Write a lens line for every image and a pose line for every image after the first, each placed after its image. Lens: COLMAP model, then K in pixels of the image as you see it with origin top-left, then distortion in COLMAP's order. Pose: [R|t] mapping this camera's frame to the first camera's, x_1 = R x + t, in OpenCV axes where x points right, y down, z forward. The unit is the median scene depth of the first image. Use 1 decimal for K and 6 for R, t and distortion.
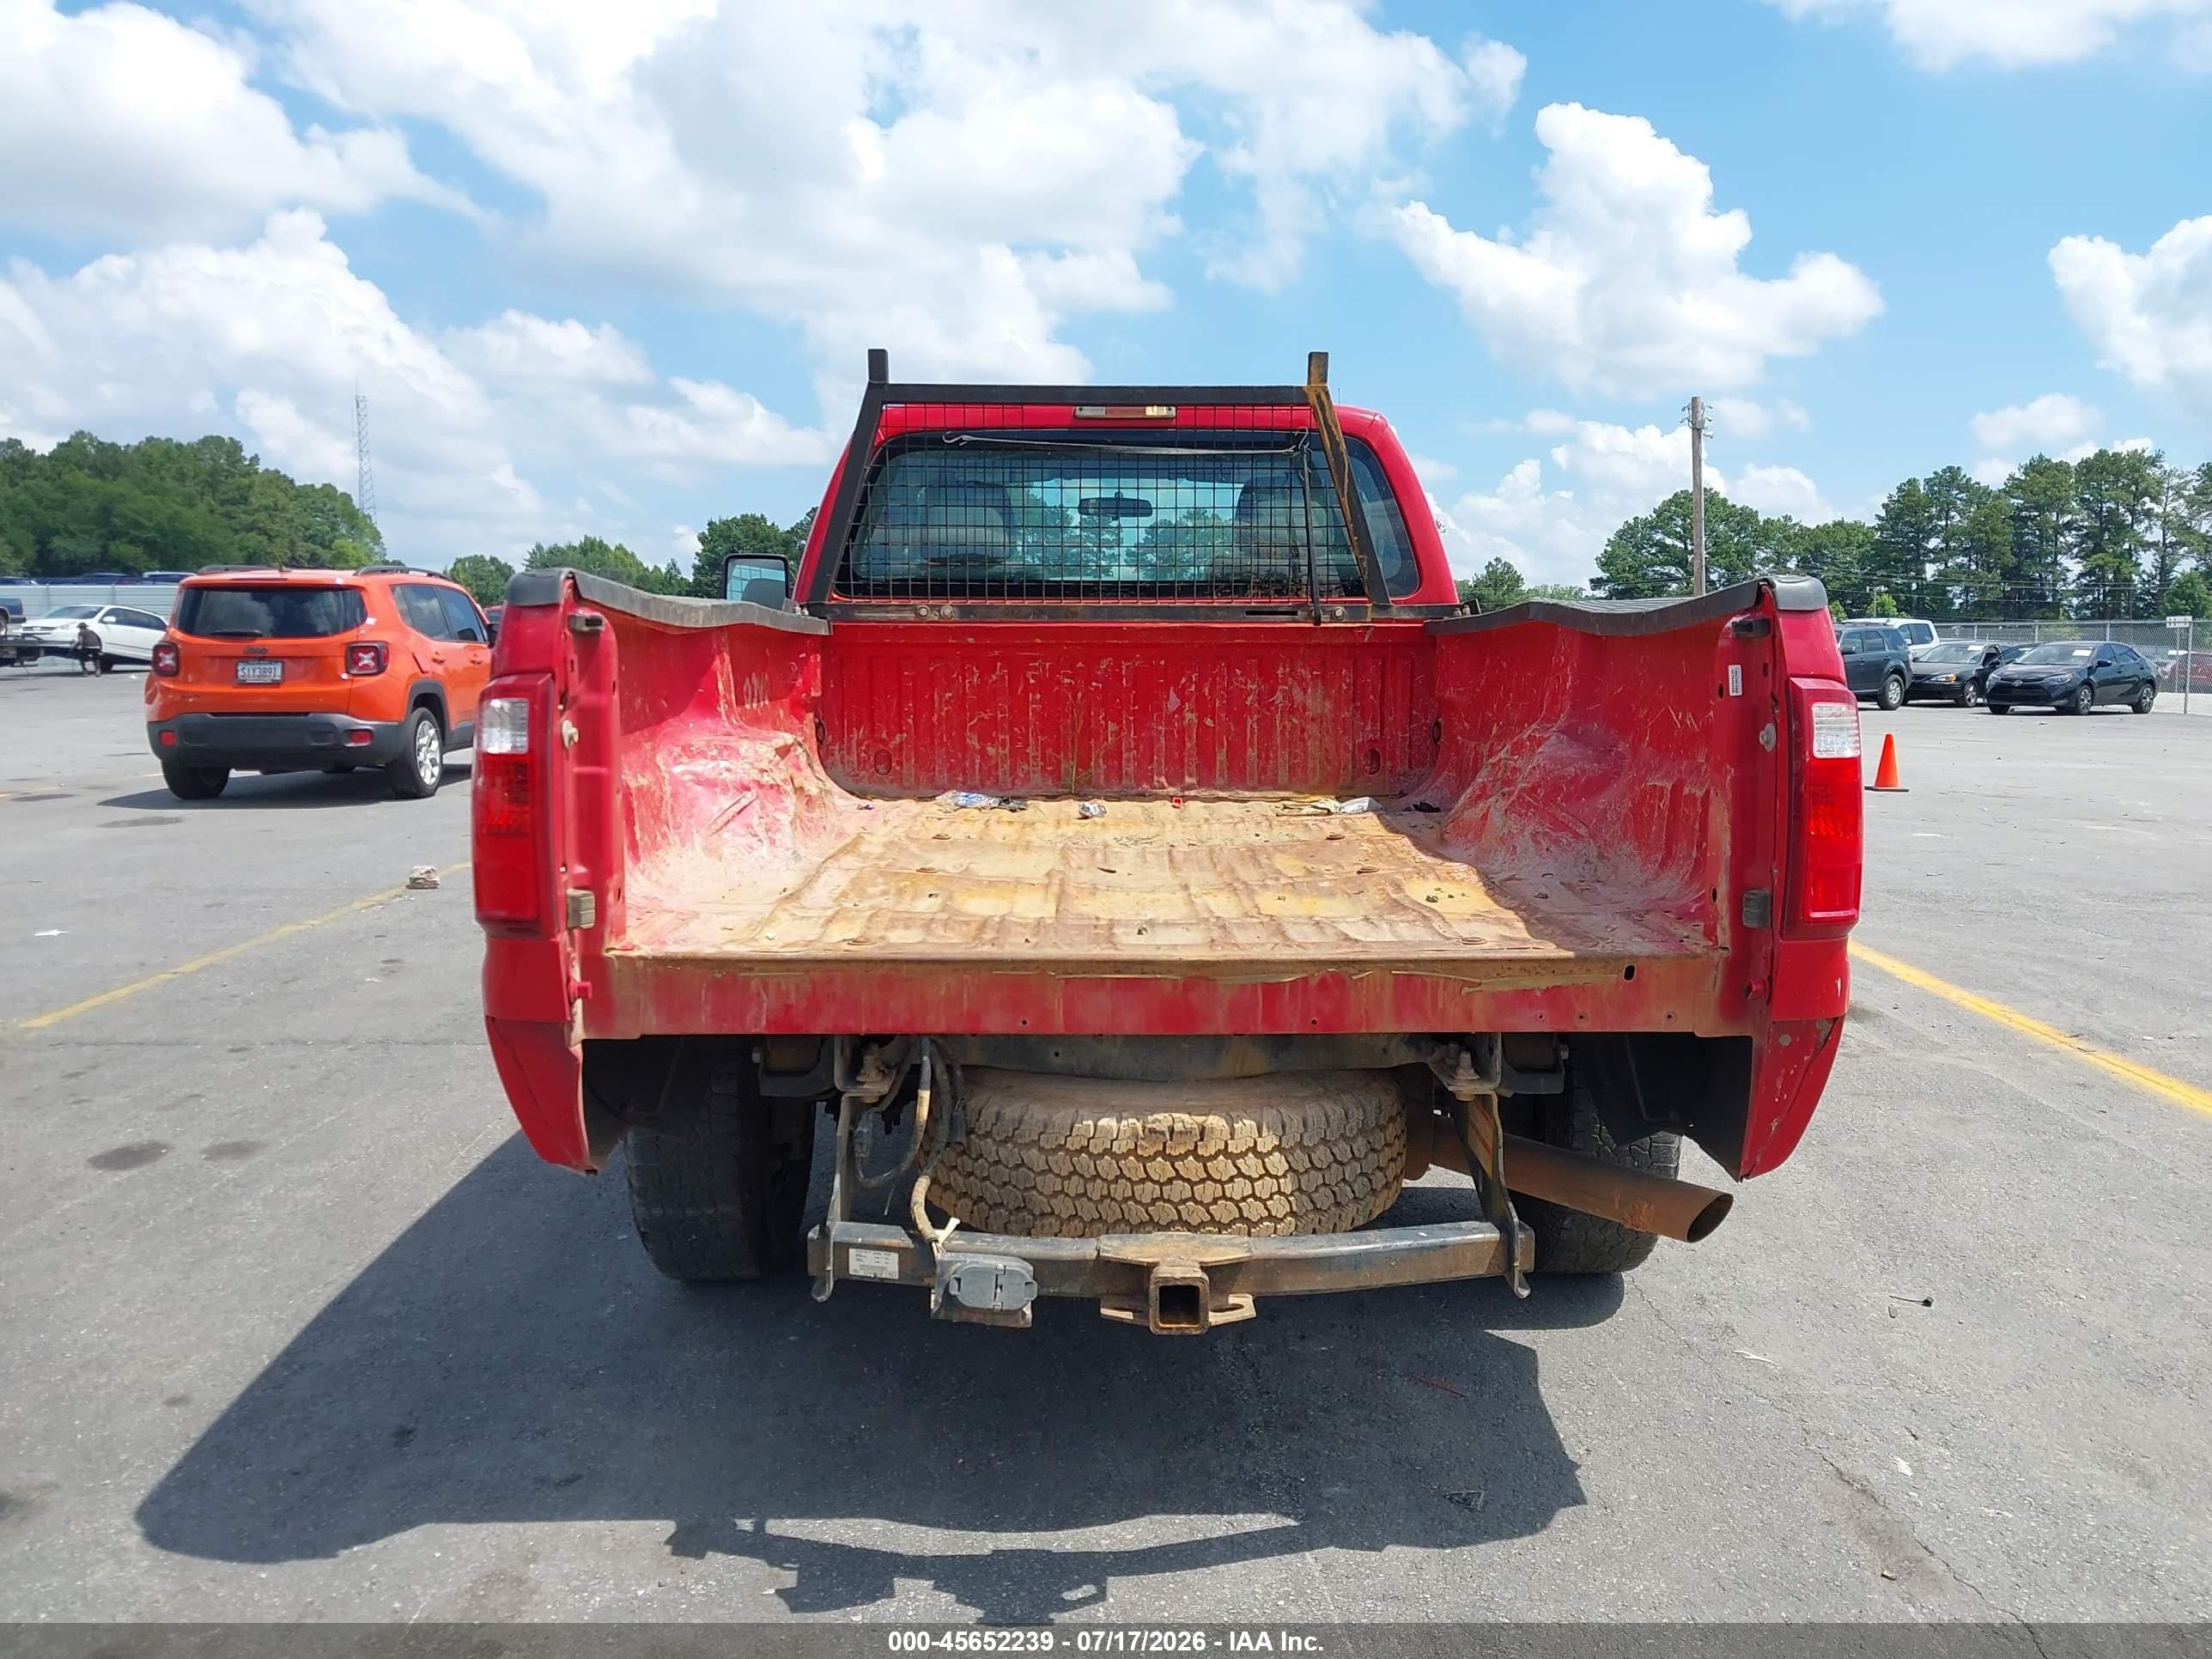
lens RADIAL K [[1755.3, 0, 1106.0], [0, 1755.3, 829.5], [0, 0, 1]] dist [0.077581, -0.101553]
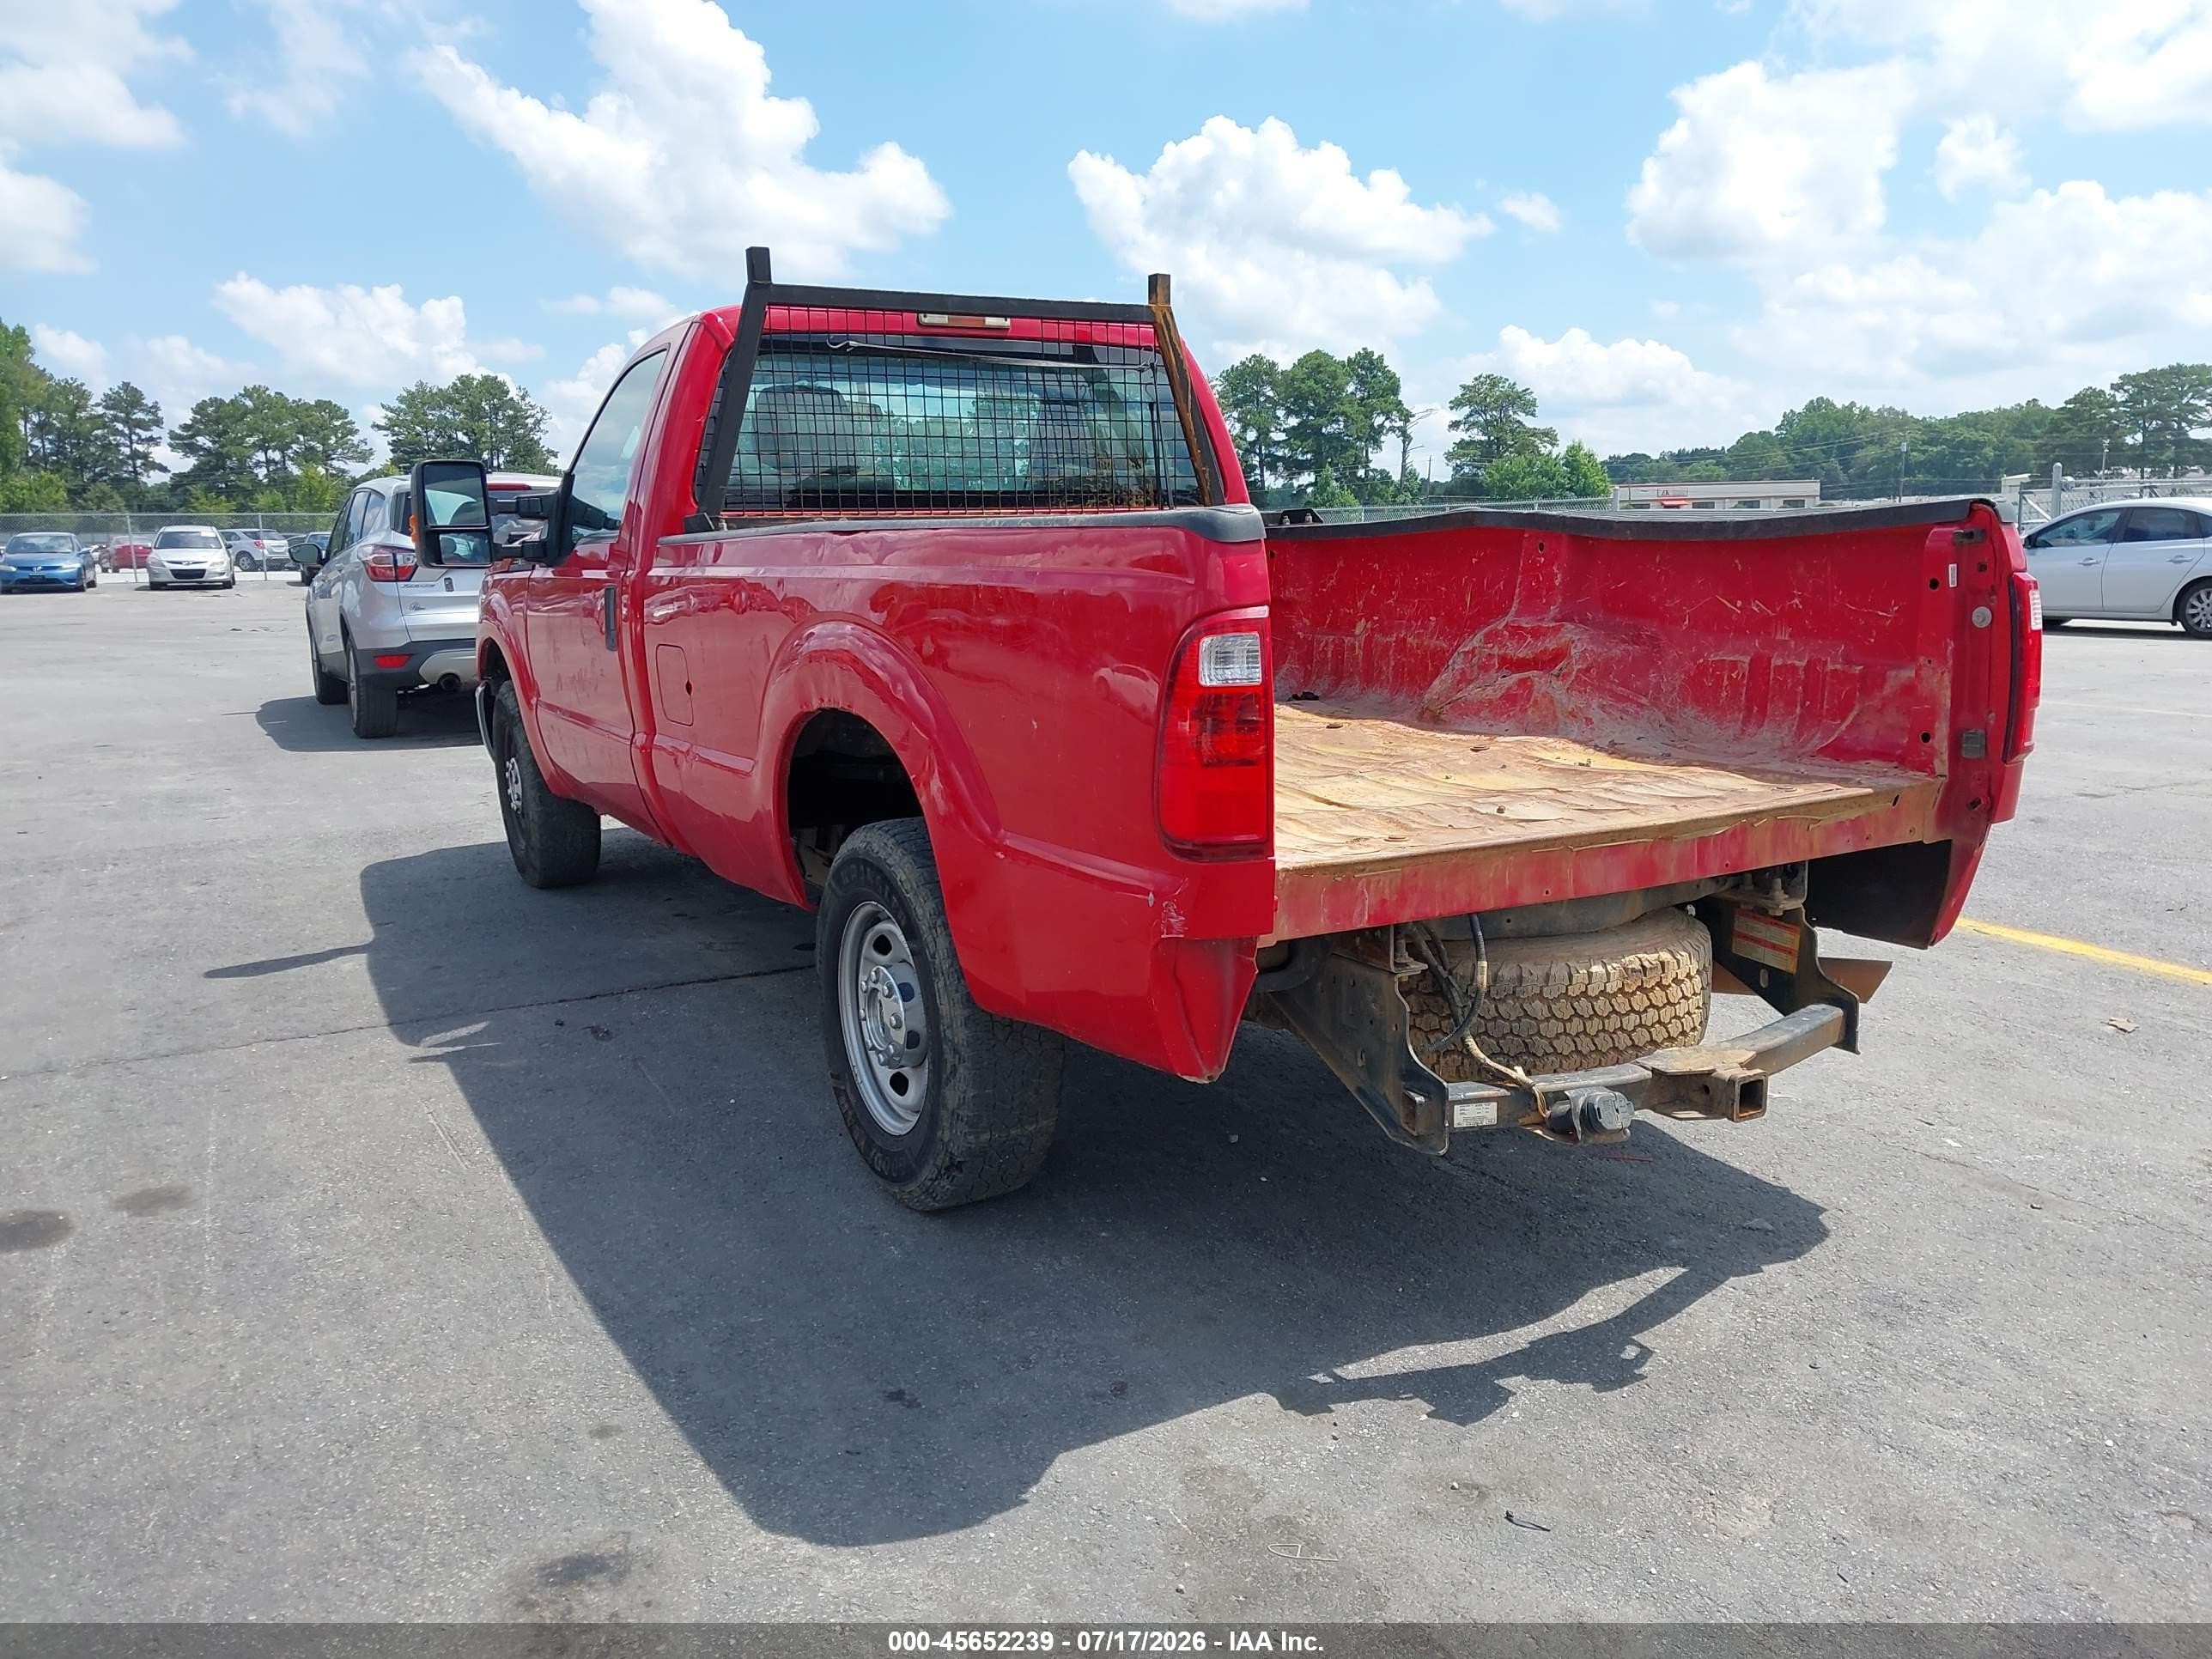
lens RADIAL K [[1807.4, 0, 1106.0], [0, 1807.4, 829.5], [0, 0, 1]] dist [0.017246, -0.001437]
pose [[0.873021, -0.097483, 0.477840, -0.822157], [0.070004, 0.994721, 0.075032, -0.038407], [-0.482632, -0.032053, 0.875236, 0.098582]]
